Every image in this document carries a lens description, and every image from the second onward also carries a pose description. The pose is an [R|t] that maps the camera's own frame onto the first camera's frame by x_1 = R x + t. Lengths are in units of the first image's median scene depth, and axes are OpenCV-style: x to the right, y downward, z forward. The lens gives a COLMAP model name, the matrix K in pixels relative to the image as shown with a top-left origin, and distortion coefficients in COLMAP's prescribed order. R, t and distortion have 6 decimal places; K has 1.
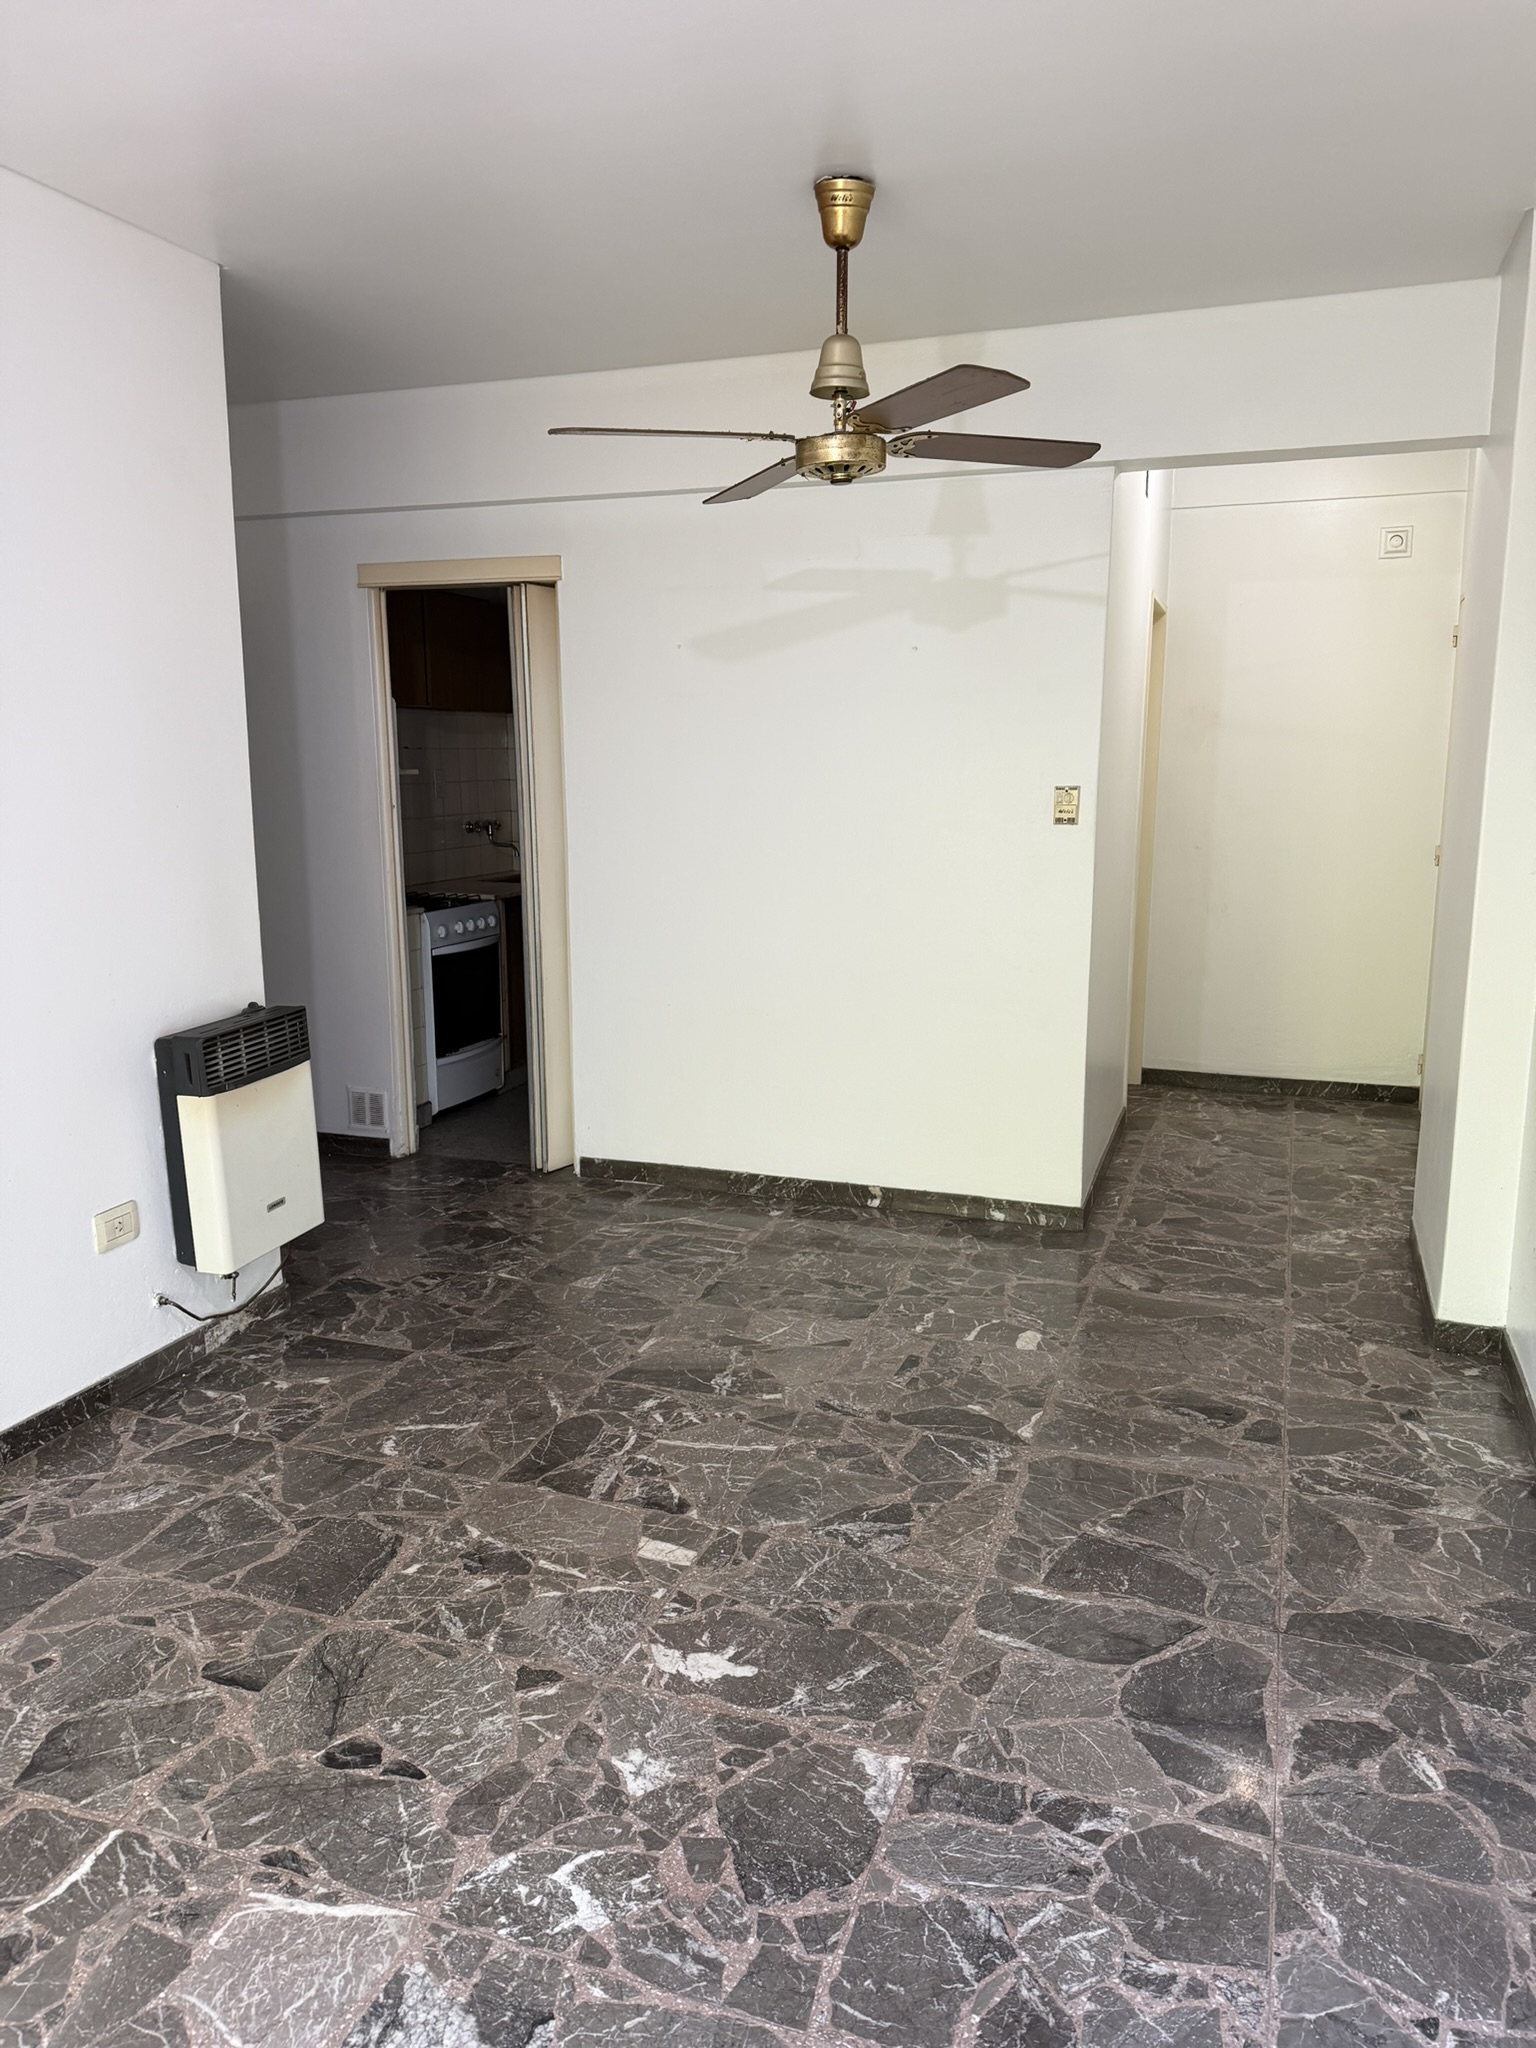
lens RADIAL K [[1436.3, 0, 753.1], [0, 1436.3, 1020.6], [0, 0, 1]] dist [0.041707, -0.055005]
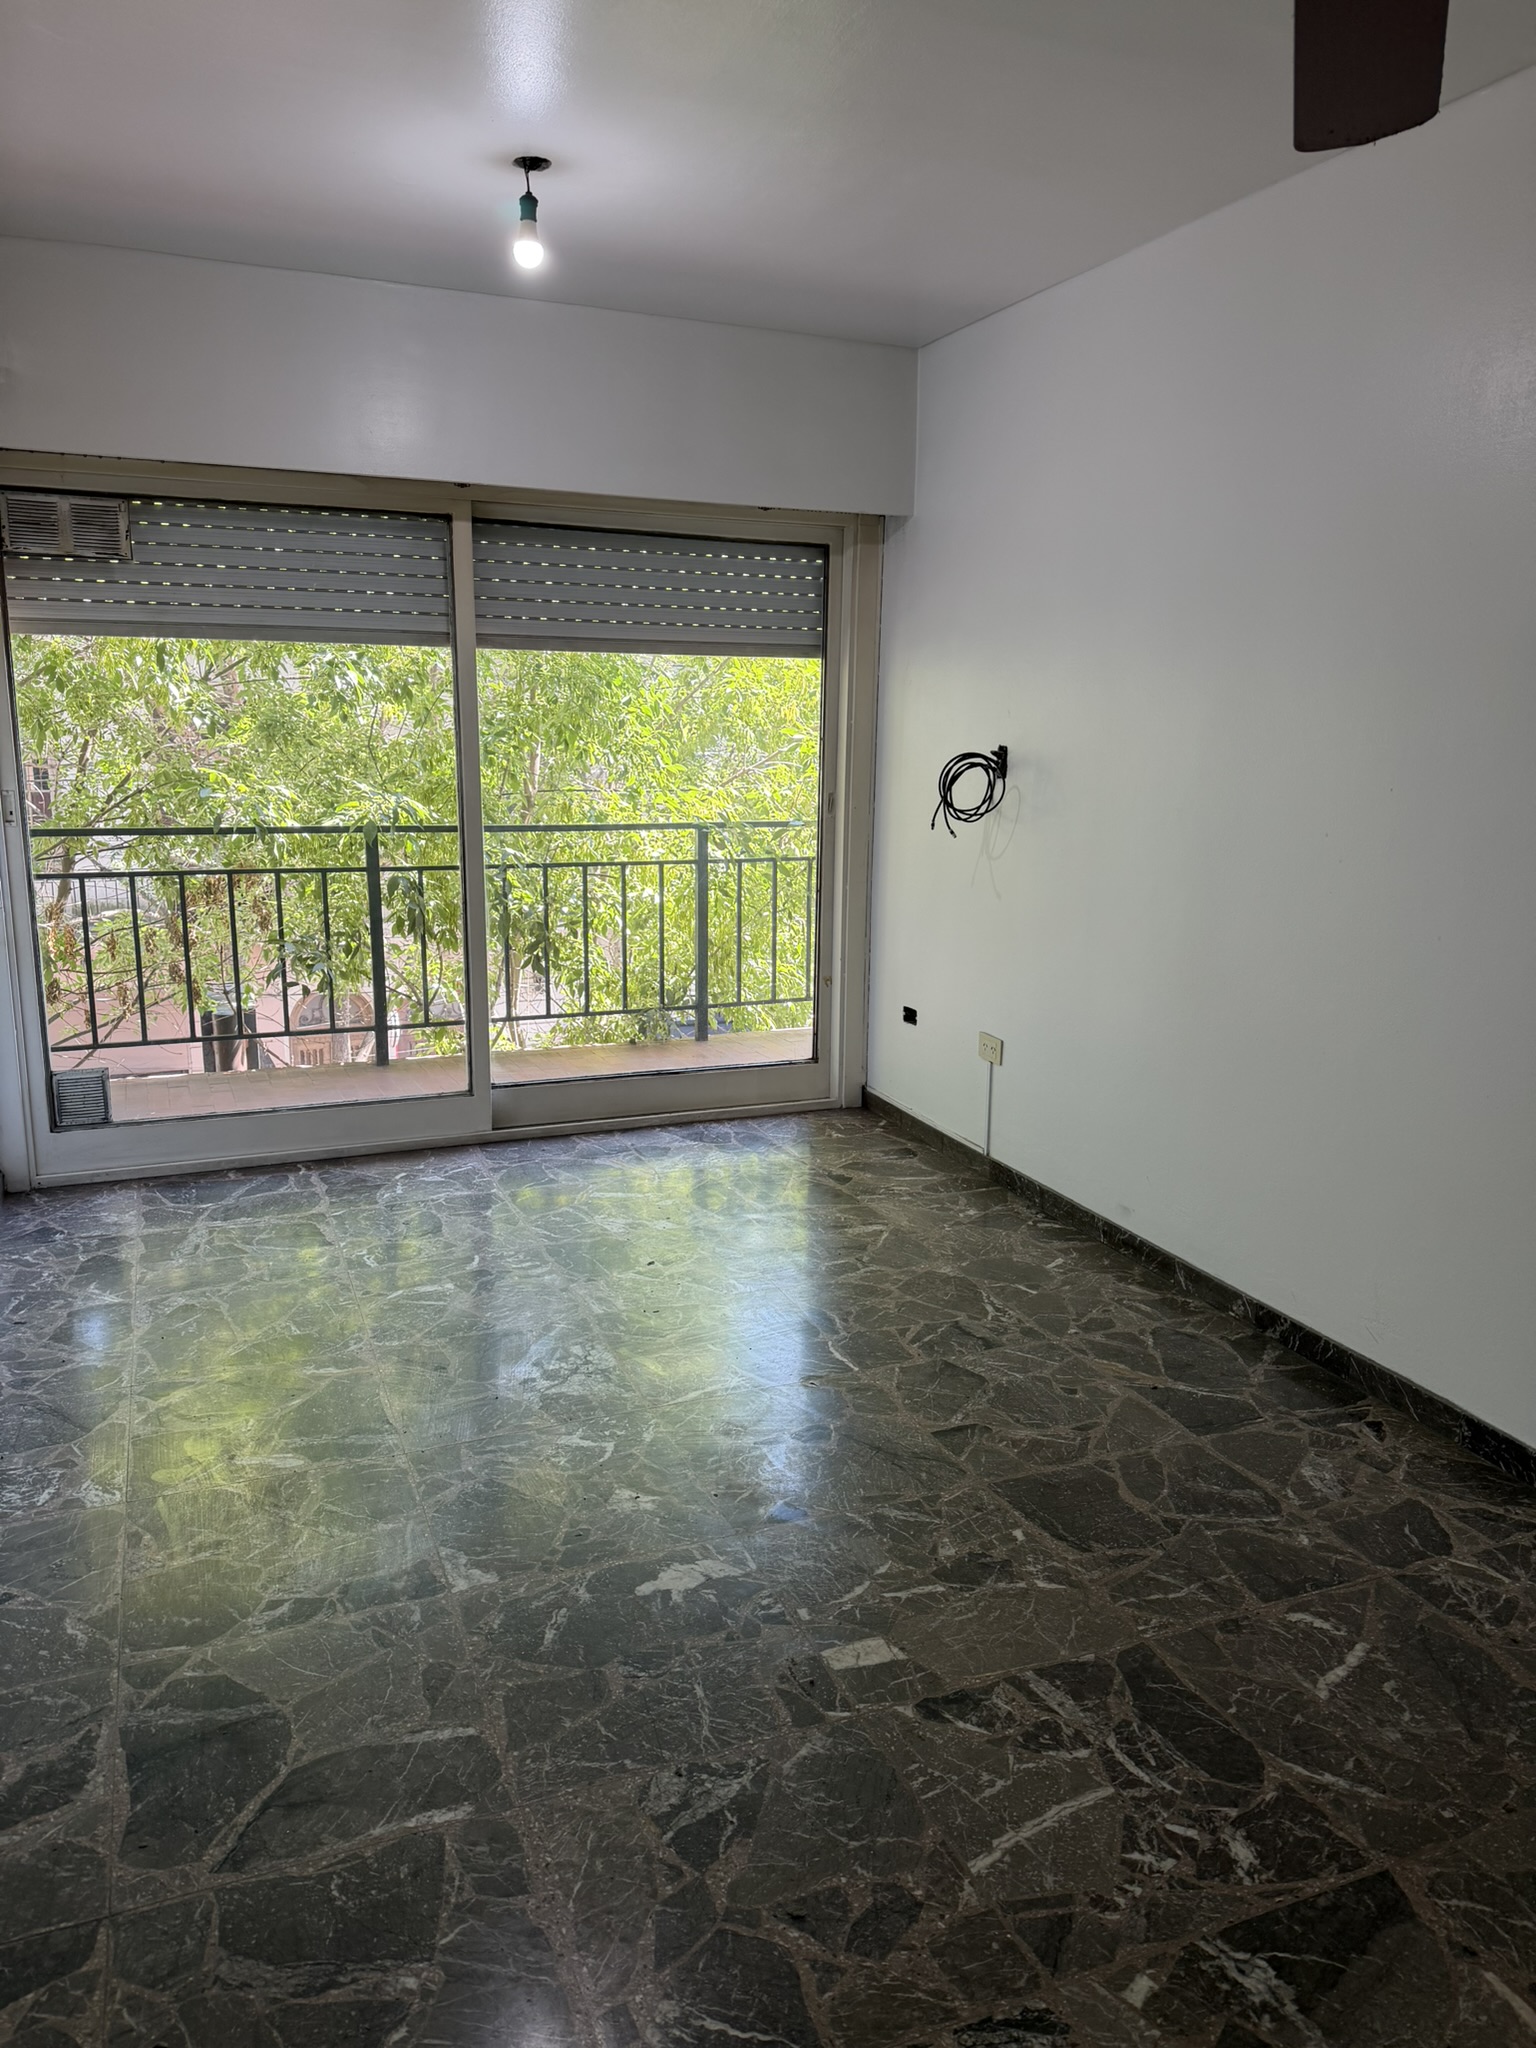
lens RADIAL K [[1436.3, 0, 775.6], [0, 1436.3, 1031.0], [0, 0, 1]] dist [0.041707, -0.055005]
pose [[-0.731440, 0.137728, -0.667852, 0.443128], [-0.136474, 0.930009, 0.341260, -0.227002], [0.668109, 0.340756, -0.661449, 1.268242]]
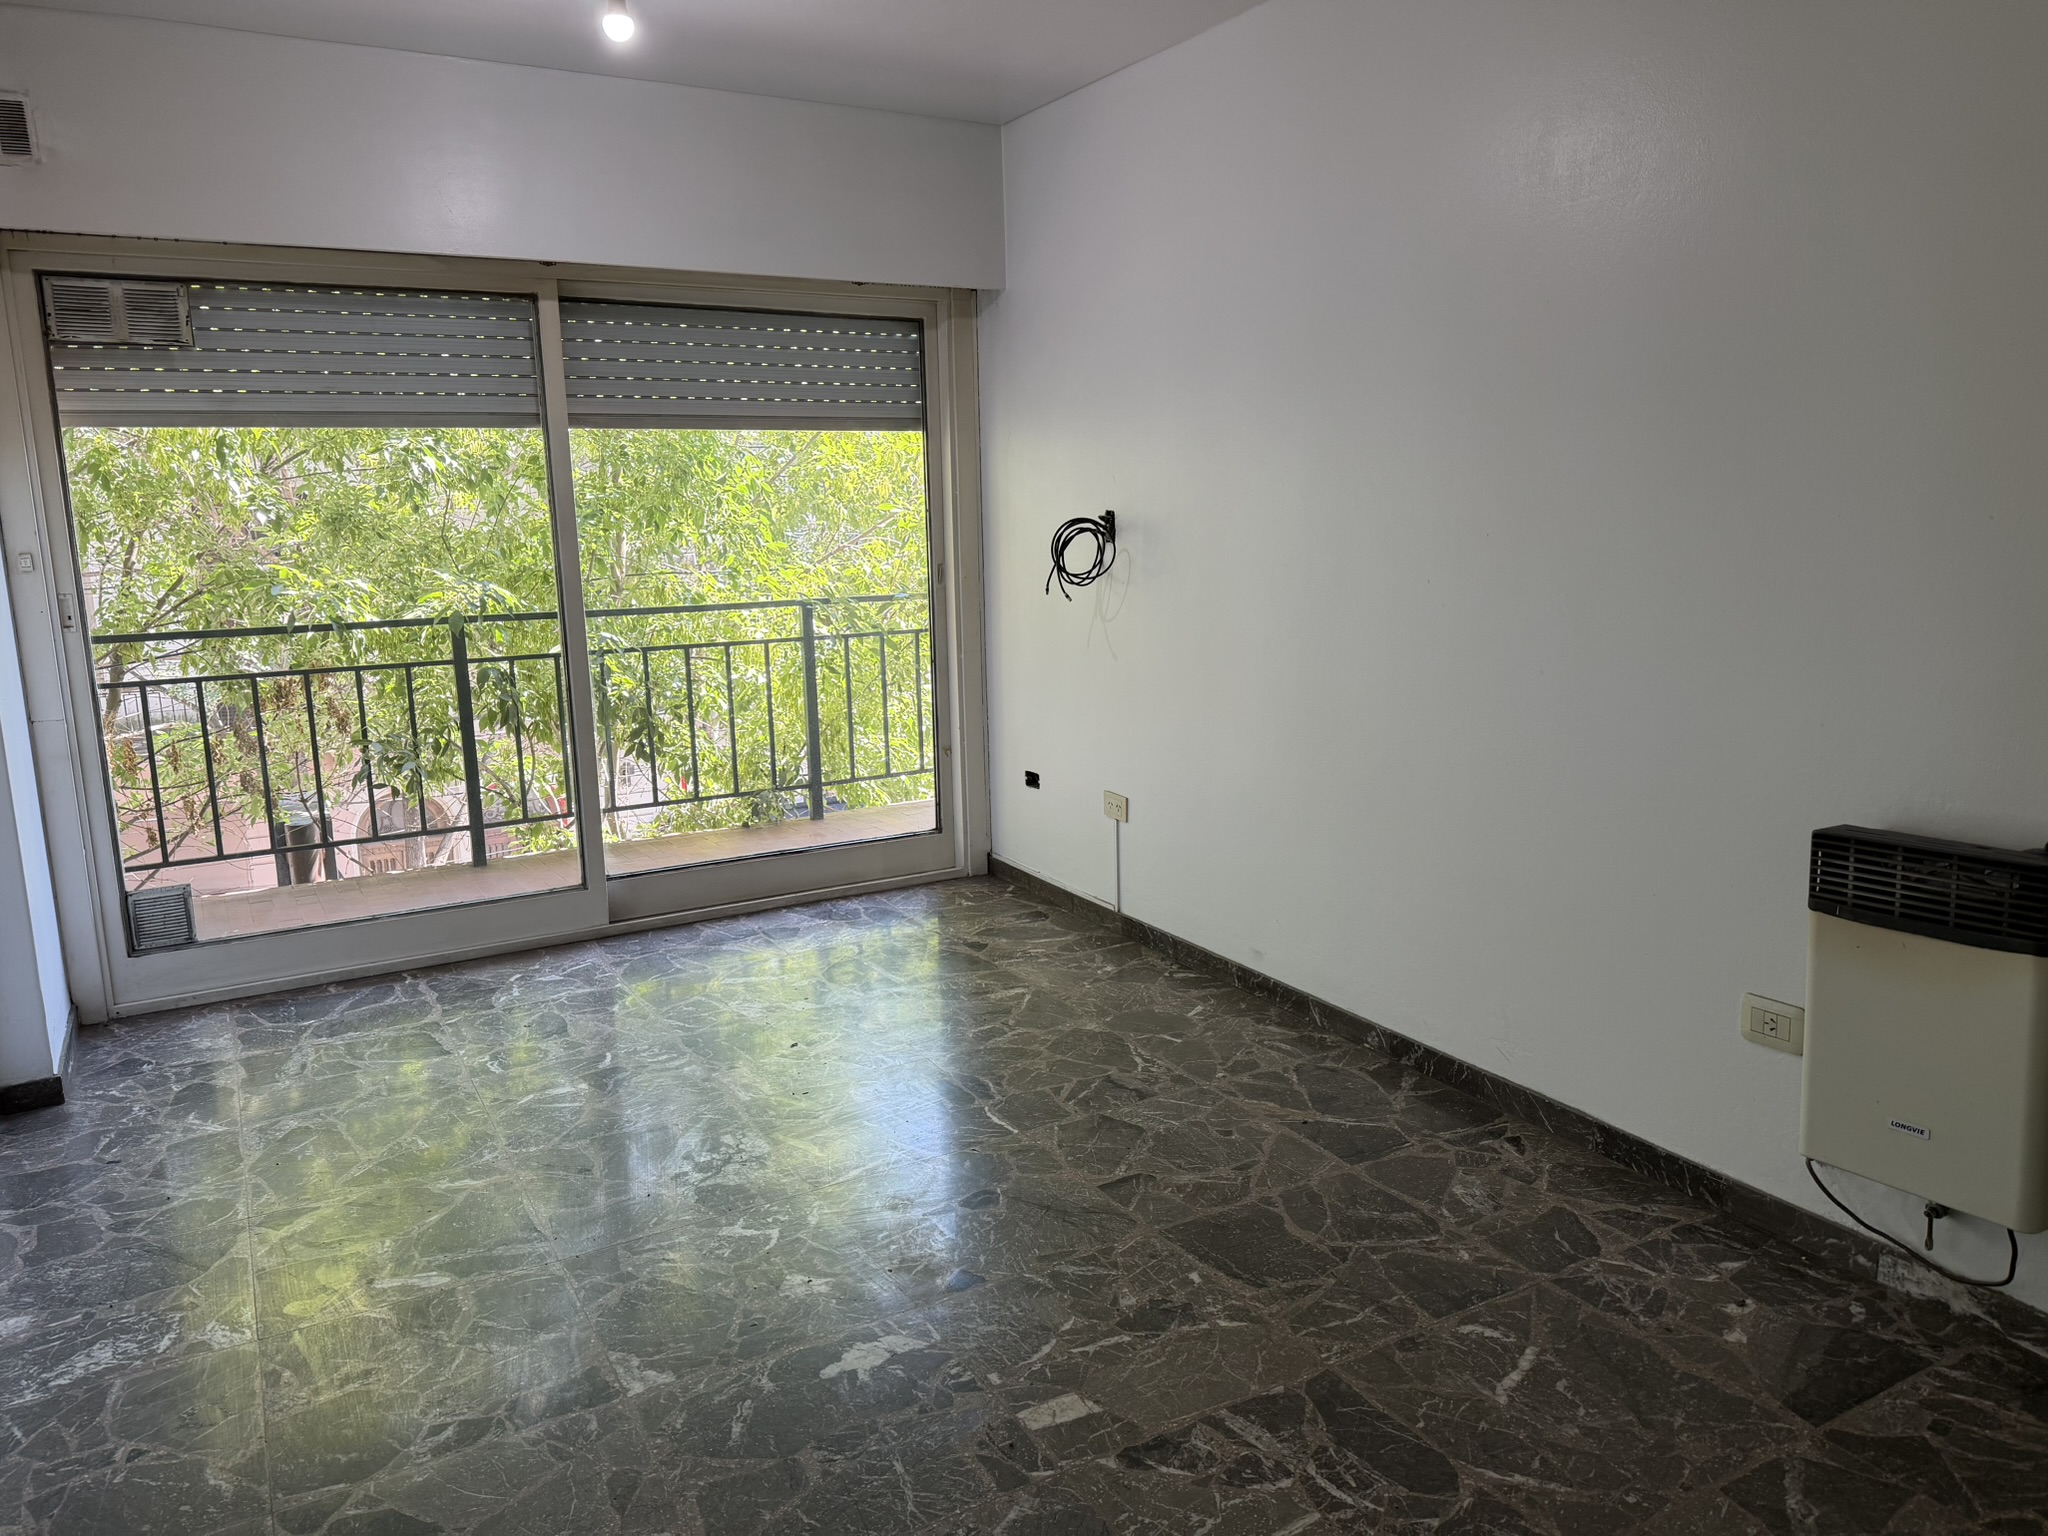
lens RADIAL K [[1436.3, 0, 1045.7], [0, 1436.3, 767.2], [0, 0, 1]] dist [0.041707, -0.055005]
pose [[-0.634291, 0.158712, -0.756628, 0.471219], [-0.120688, 0.946373, 0.299688, -0.214934], [0.763616, 0.281405, -0.581121, 1.247854]]
